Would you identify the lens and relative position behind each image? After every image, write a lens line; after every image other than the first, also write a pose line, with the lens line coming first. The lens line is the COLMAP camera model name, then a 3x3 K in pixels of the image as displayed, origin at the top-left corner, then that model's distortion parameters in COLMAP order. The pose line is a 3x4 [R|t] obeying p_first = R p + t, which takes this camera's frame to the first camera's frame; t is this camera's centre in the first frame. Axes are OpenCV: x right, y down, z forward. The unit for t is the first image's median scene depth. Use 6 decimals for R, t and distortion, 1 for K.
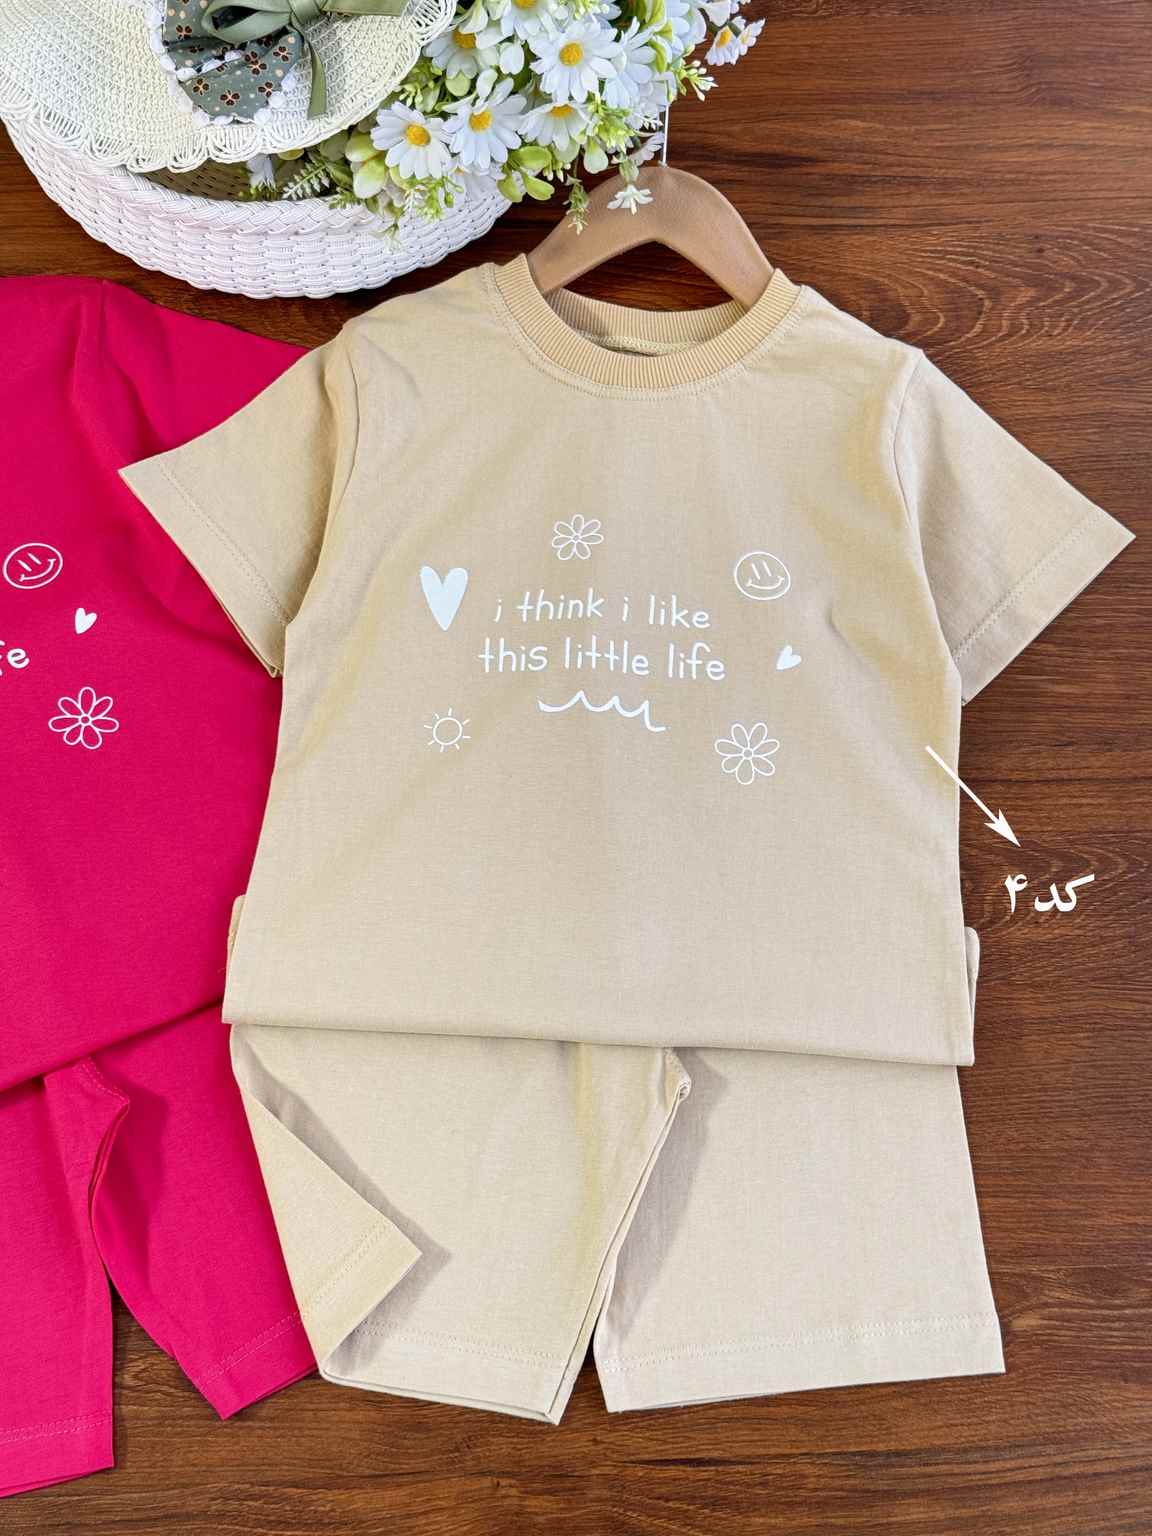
lens RADIAL K [[2123.3, 0, 576.0], [0, 2123.3, 768.0], [0, 0, 1]] dist [0.197725, -0.471942]
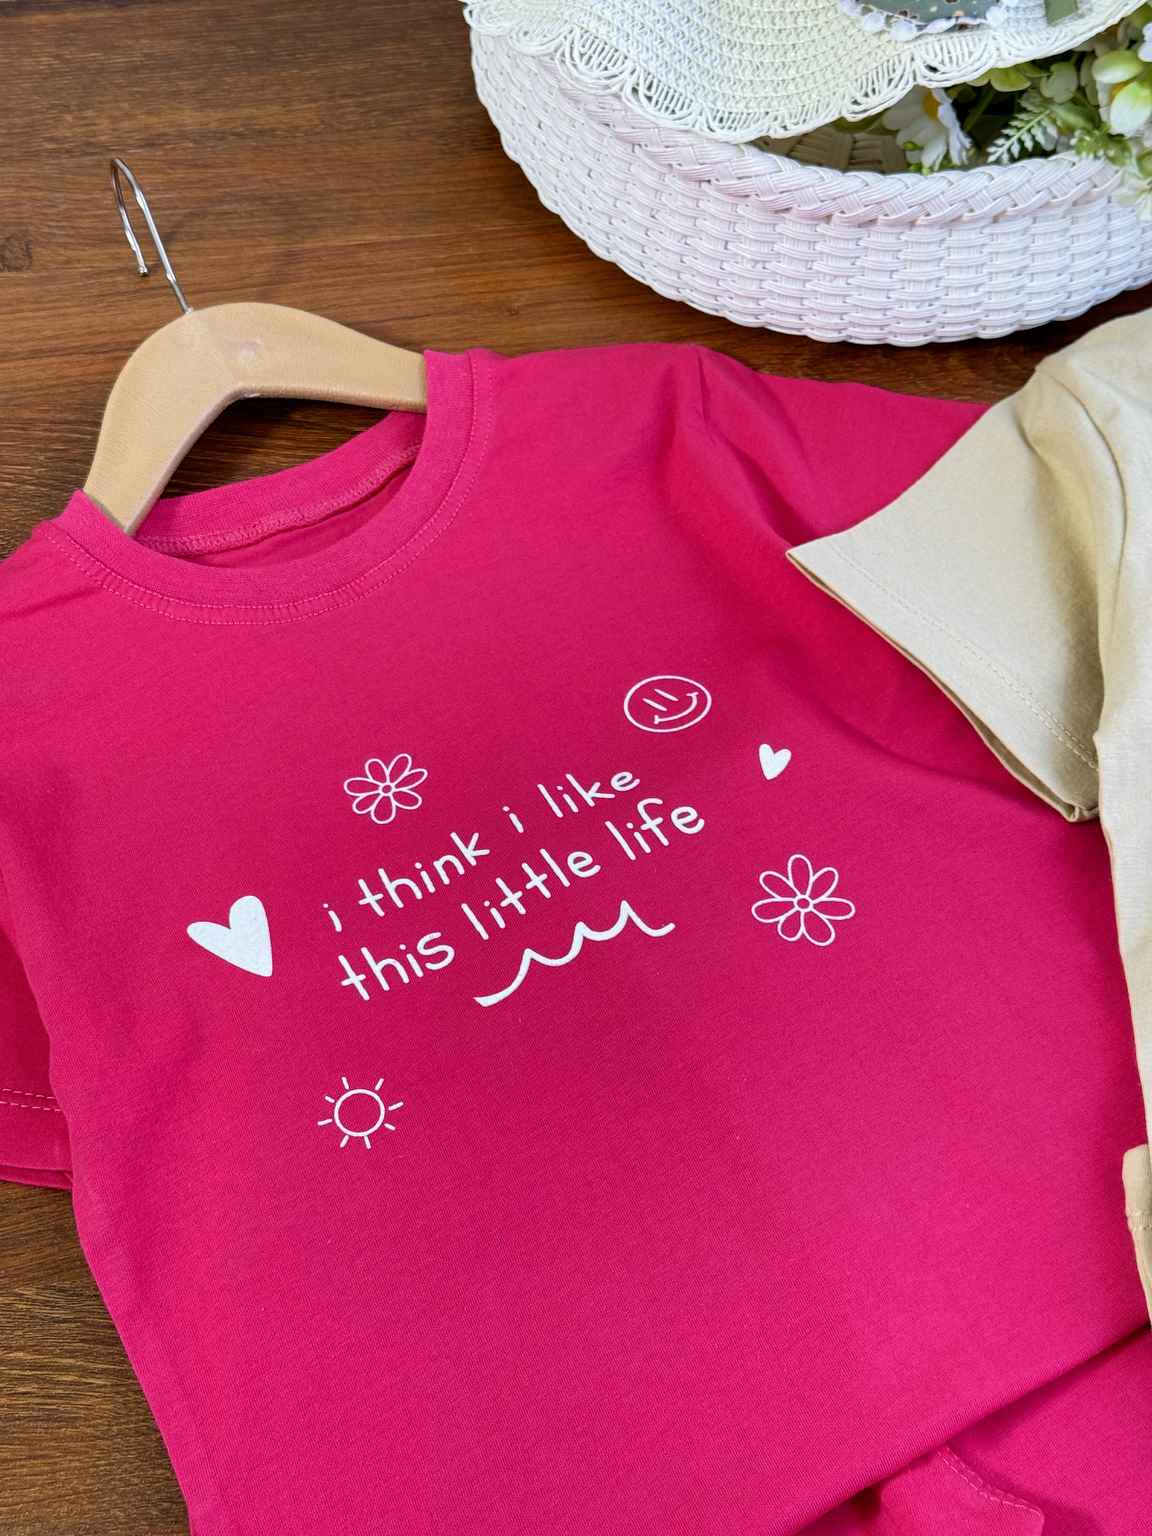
lens RADIAL K [[2153.7, 0, 575.9], [0, 2153.7, 795.3], [0, 0, 1]] dist [0.086880, -0.058293]
pose [[0.995504, -0.084337, 0.043113, -0.323567], [0.092950, 0.957377, -0.273477, 0.115426], [-0.018211, 0.276255, 0.960912, 0.387044]]
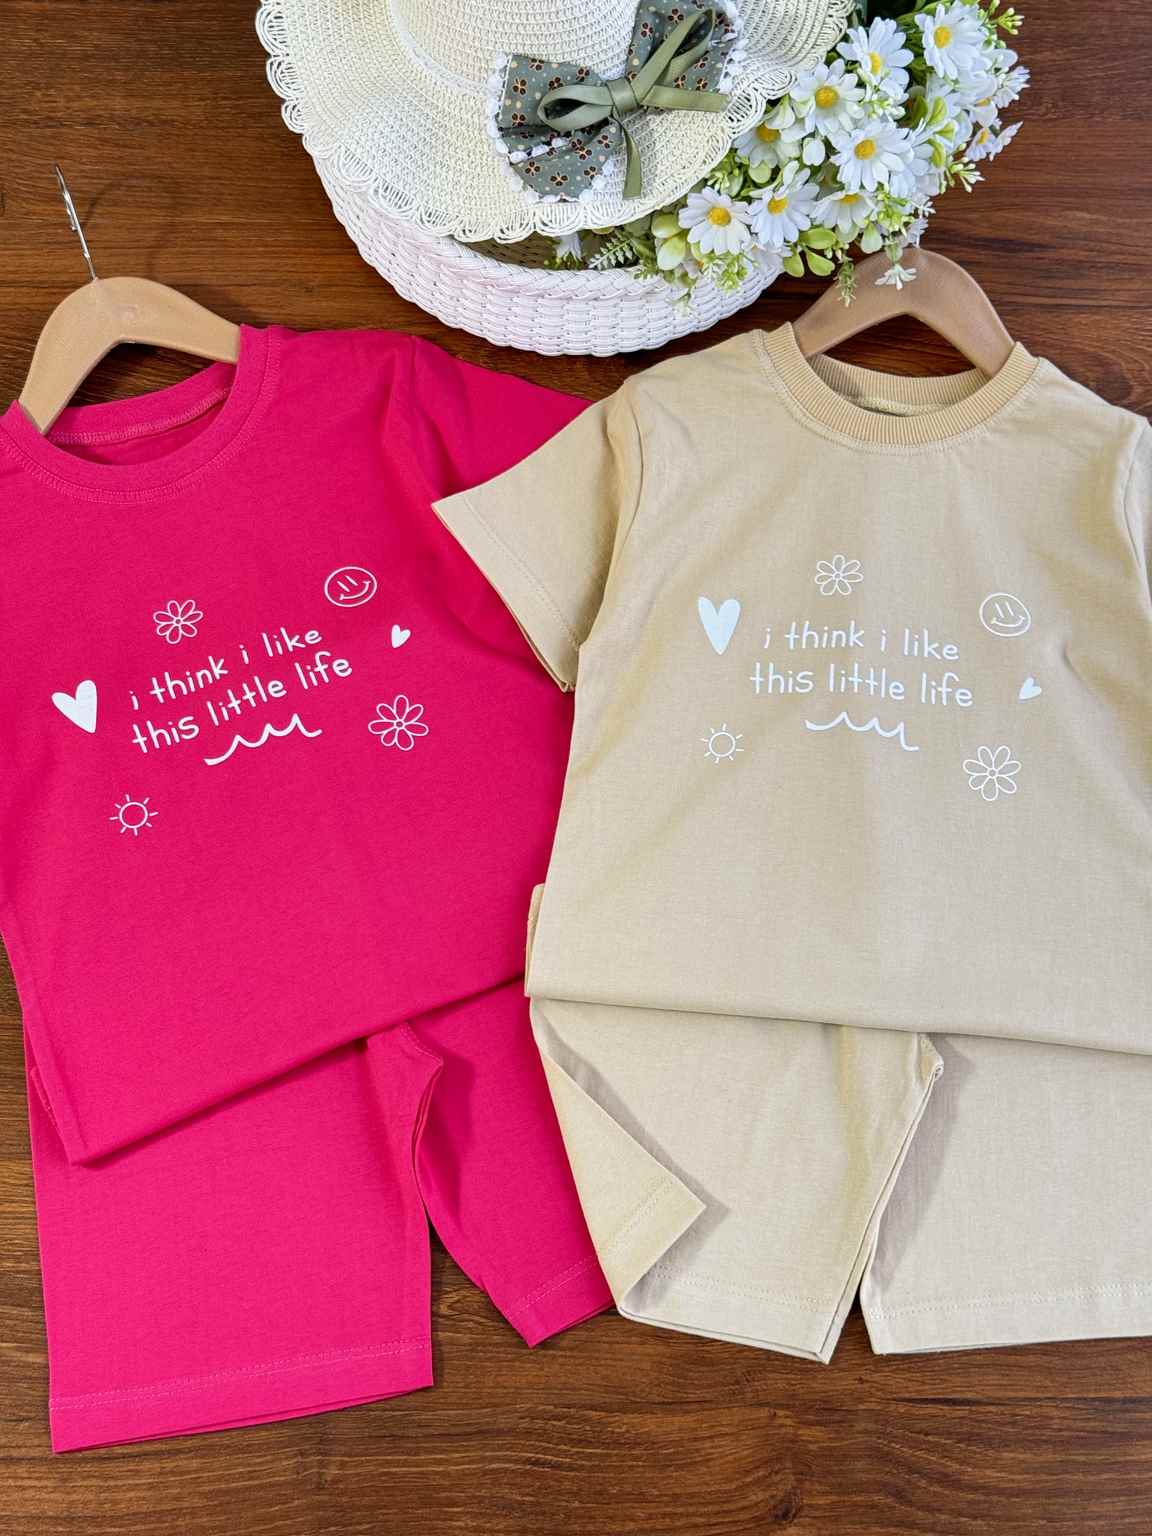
lens RADIAL K [[2123.3, 0, 576.0], [0, 2123.3, 768.0], [0, 0, 1]] dist [0.197725, -0.471942]
pose [[0.999444, 0.032624, 0.006845, -0.144928], [-0.032418, 0.999072, -0.028349, 0.029306], [-0.007764, 0.028111, 0.999575, -0.115691]]
